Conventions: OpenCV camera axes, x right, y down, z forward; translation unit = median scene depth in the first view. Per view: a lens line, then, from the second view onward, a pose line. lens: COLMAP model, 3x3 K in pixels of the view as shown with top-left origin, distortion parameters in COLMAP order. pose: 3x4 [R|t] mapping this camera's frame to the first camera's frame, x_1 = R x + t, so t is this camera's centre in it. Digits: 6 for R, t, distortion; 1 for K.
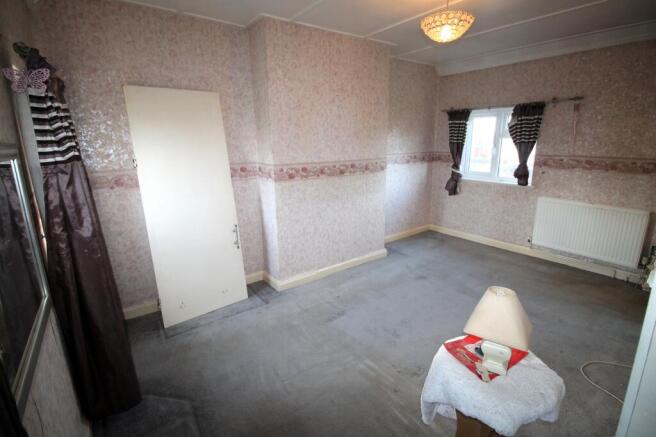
lens RADIAL K [[310.2, 0, 328.0], [0, 310.2, 218.5], [0, 0, 1]] dist [0.002147, -0.020001]
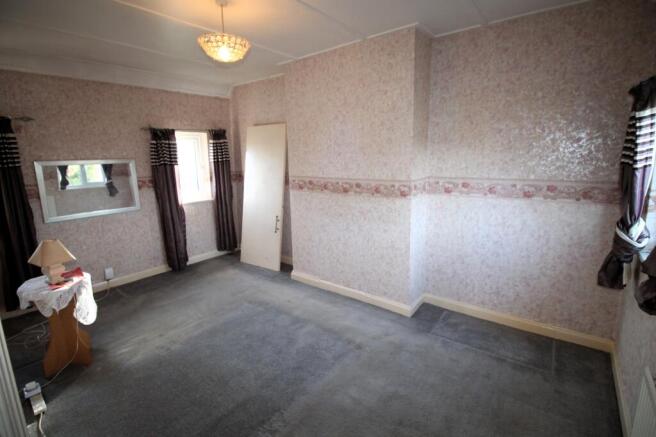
lens RADIAL K [[310.2, 0, 328.0], [0, 310.2, 218.5], [0, 0, 1]] dist [0.002147, -0.020001]
pose [[0.247737, 0.199704, -0.948021, 0.916319], [-0.227881, 0.963082, 0.143327, -0.185796], [0.941646, 0.180529, 0.284100, 0.684431]]
